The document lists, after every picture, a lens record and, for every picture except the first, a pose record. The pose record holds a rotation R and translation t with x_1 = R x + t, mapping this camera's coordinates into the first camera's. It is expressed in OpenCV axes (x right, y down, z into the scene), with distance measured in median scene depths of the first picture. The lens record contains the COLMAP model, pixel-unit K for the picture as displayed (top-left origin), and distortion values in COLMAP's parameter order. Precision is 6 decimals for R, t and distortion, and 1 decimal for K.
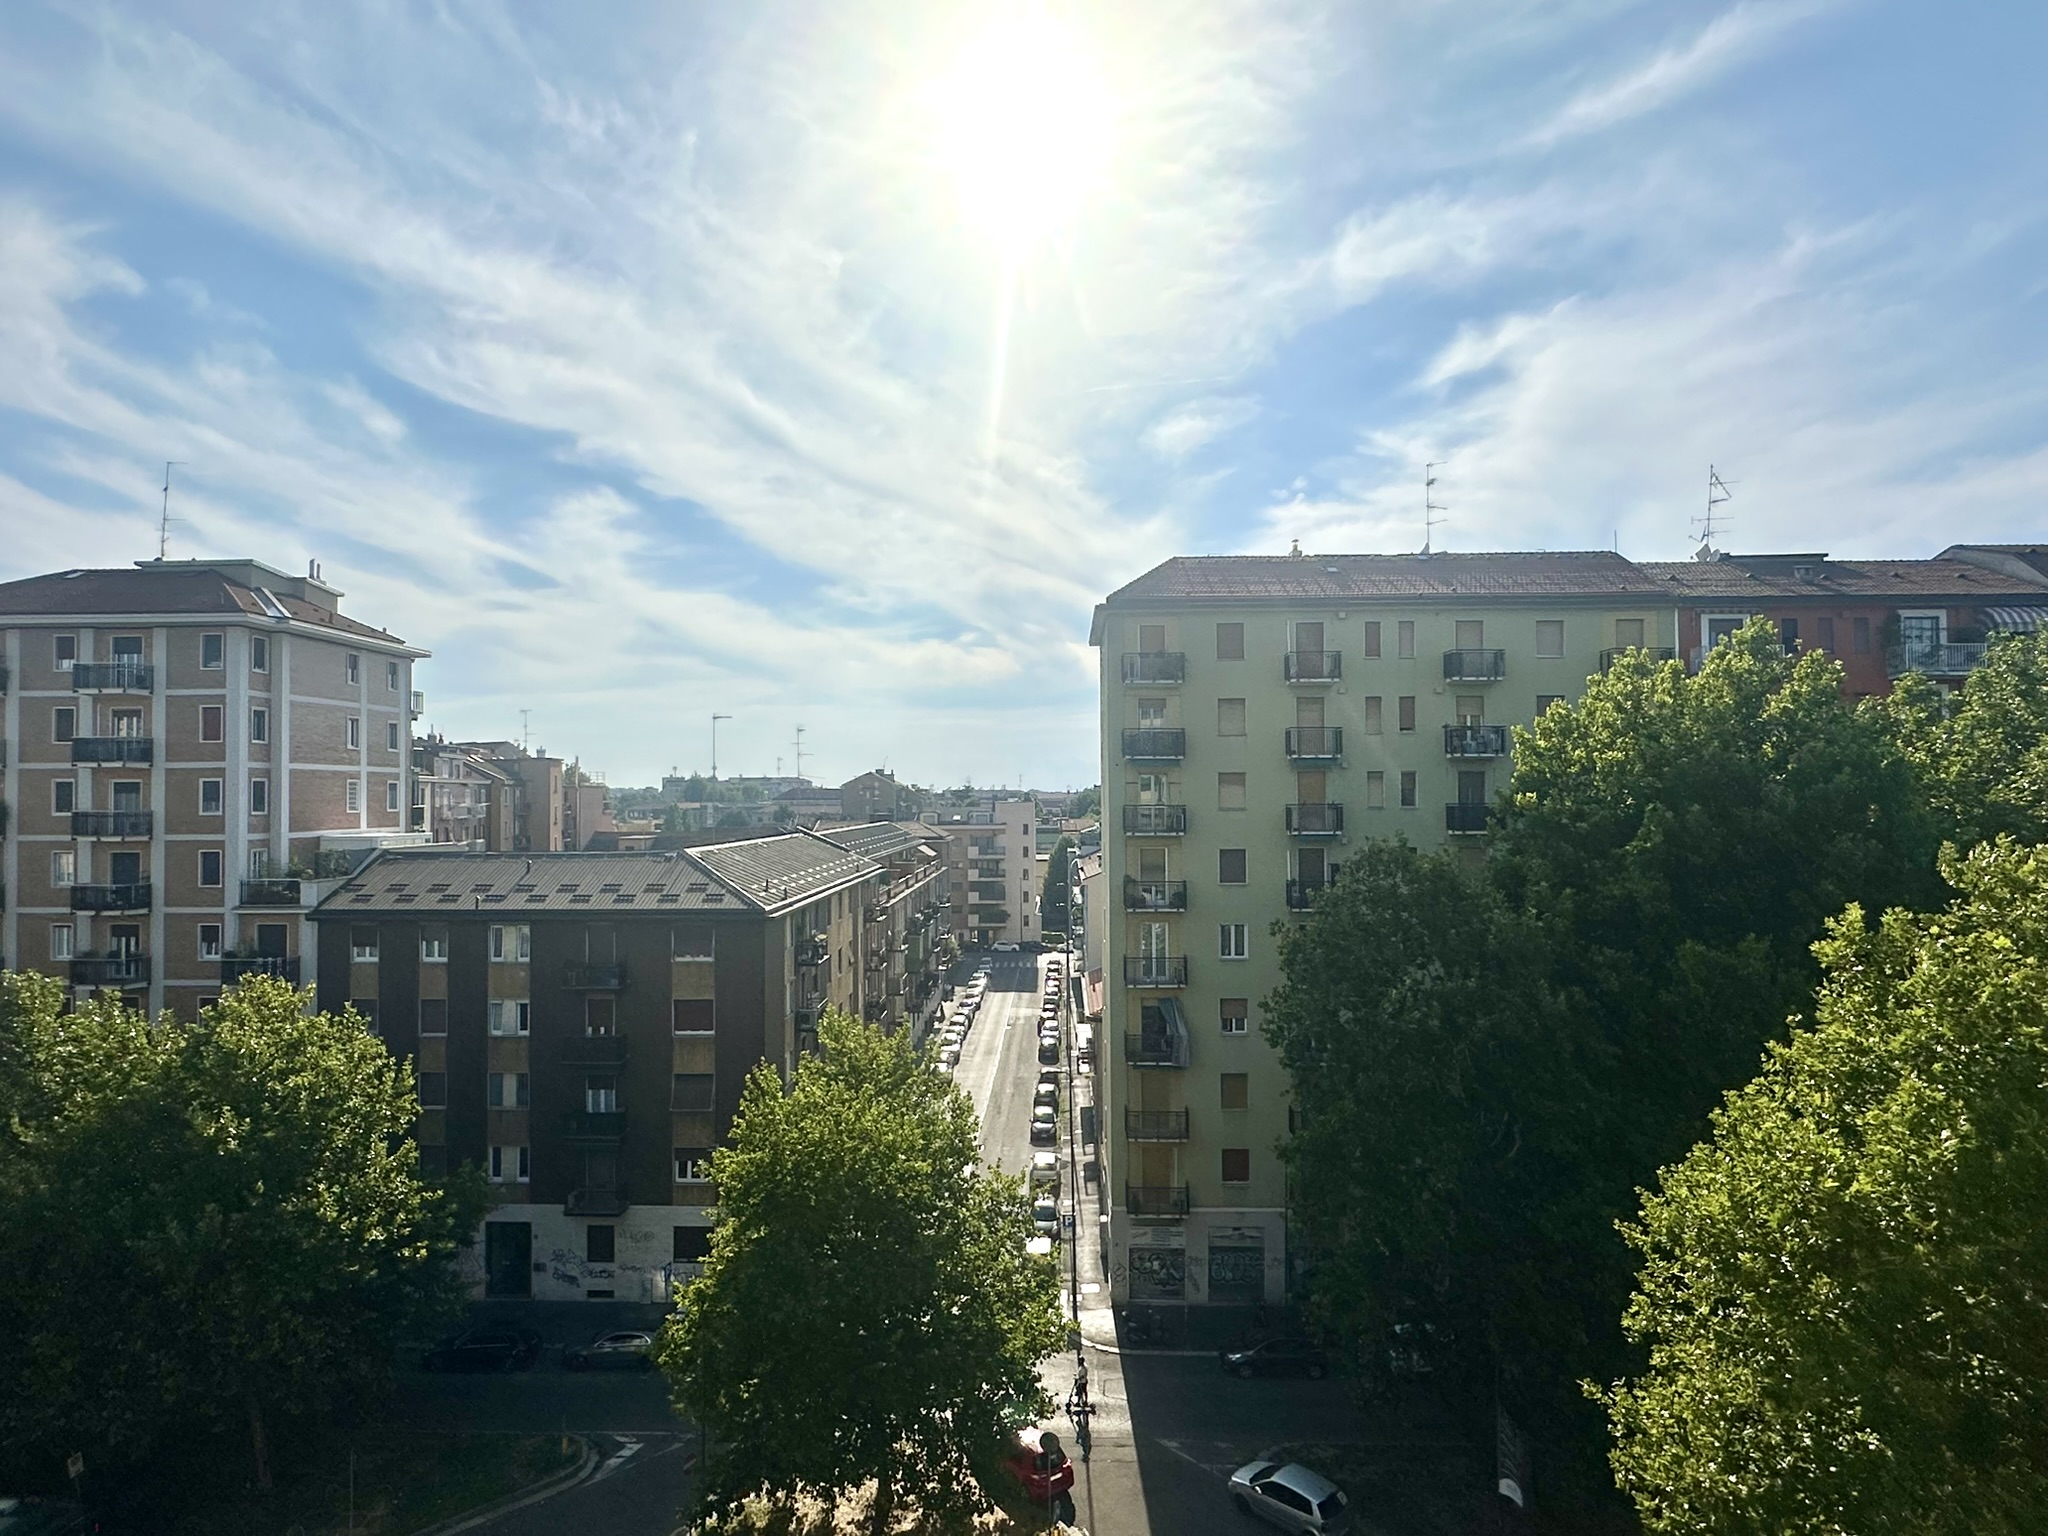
lens RADIAL K [[1154.8, 0, 1024.8], [0, 1154.8, 776.4], [0, 0, 1]] dist [-0.000151, -0.002070]
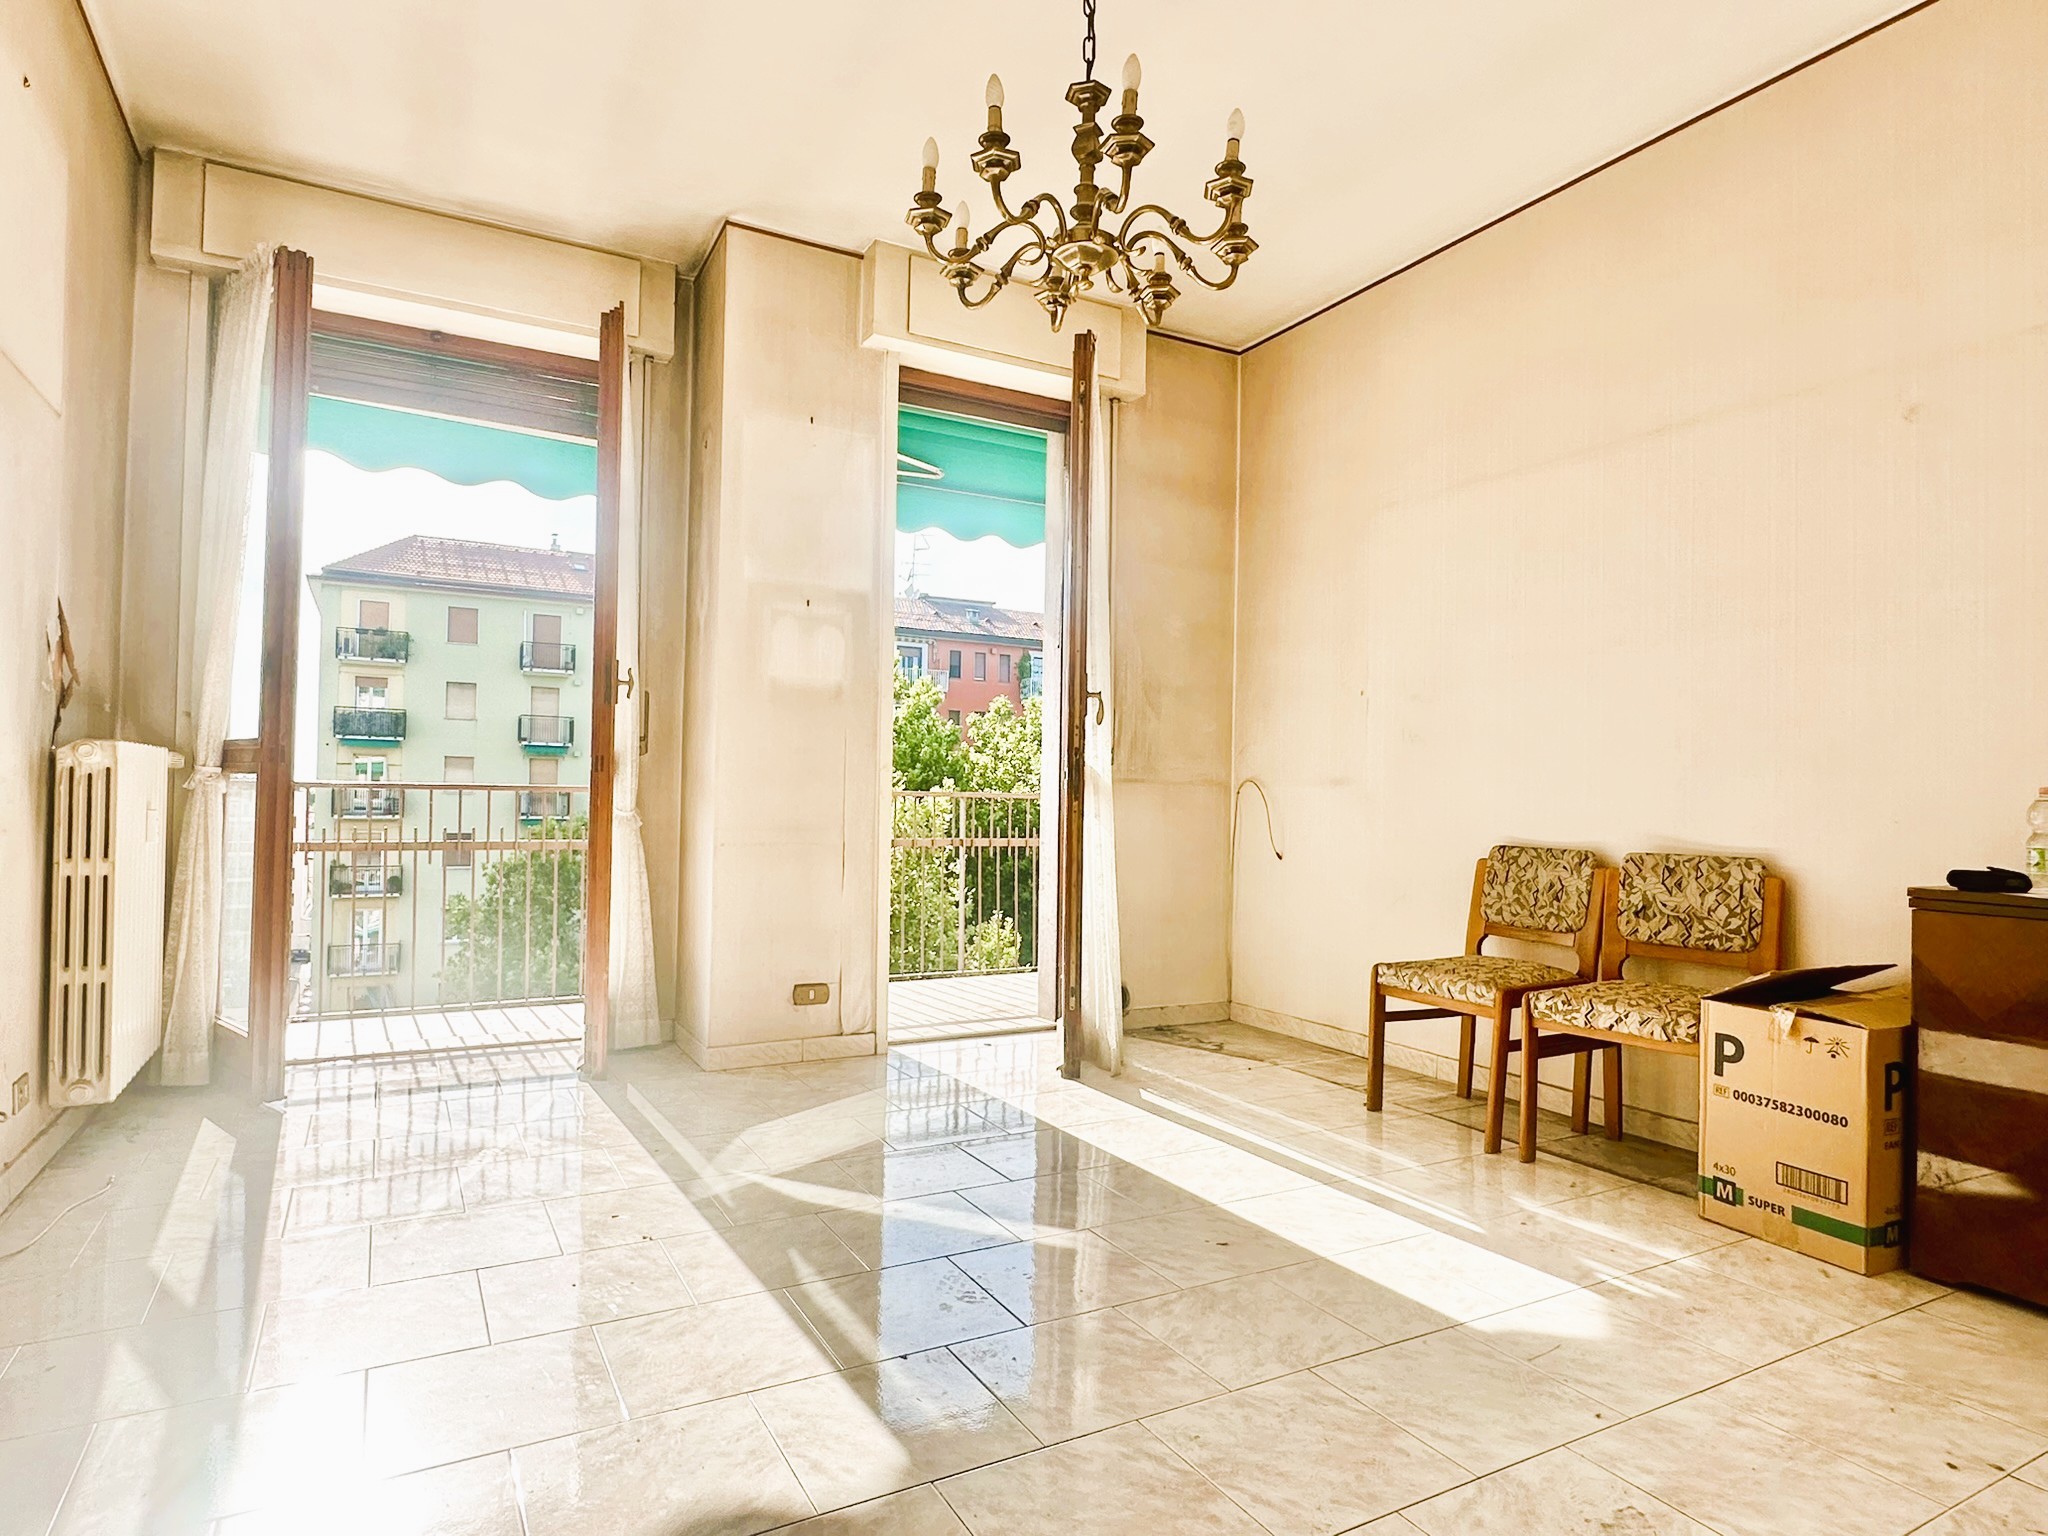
lens RADIAL K [[1154.8, 0, 1019.8], [0, 1154.8, 768.6], [0, 0, 1]] dist [-0.000151, -0.002070]
pose [[0.860246, 0.032995, 0.508810, 0.087760], [-0.029932, 0.999451, -0.014207, 0.006696], [-0.509000, -0.003008, 0.860761, -0.109093]]
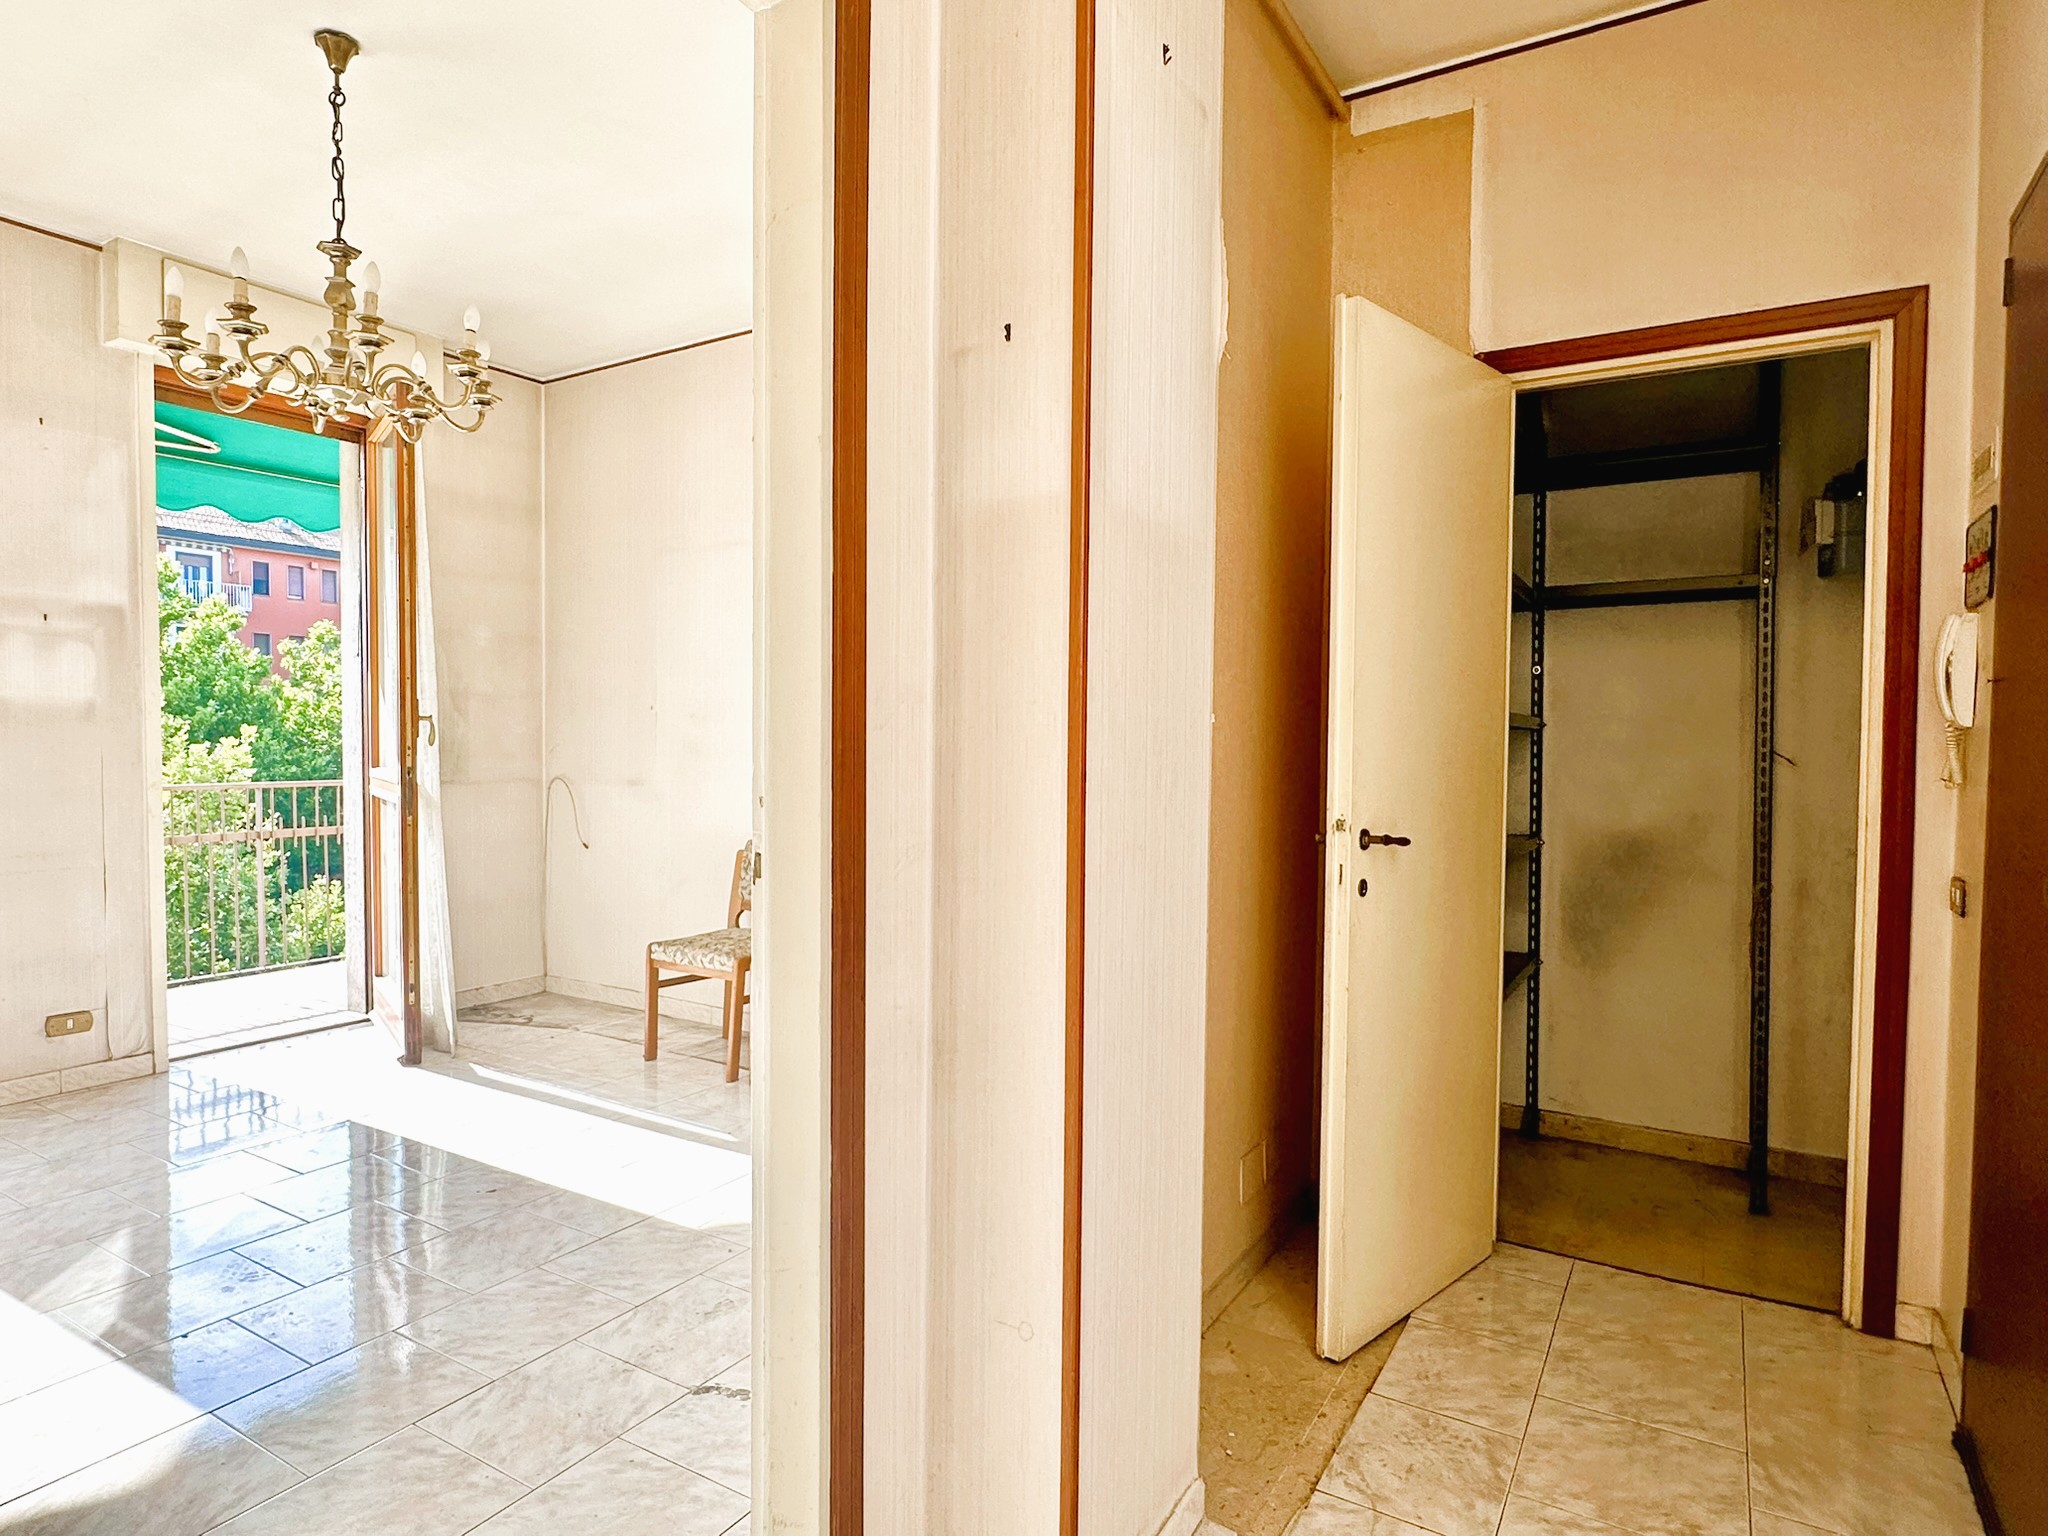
lens RADIAL K [[1154.8, 0, 1017.3], [0, 1154.8, 776.5], [0, 0, 1]] dist [-0.000151, -0.002070]
pose [[0.494181, -0.021616, 0.869090, 0.080995], [-0.025096, 0.998920, 0.039115, 0.000347], [-0.868997, -0.041140, 0.493105, -0.125908]]
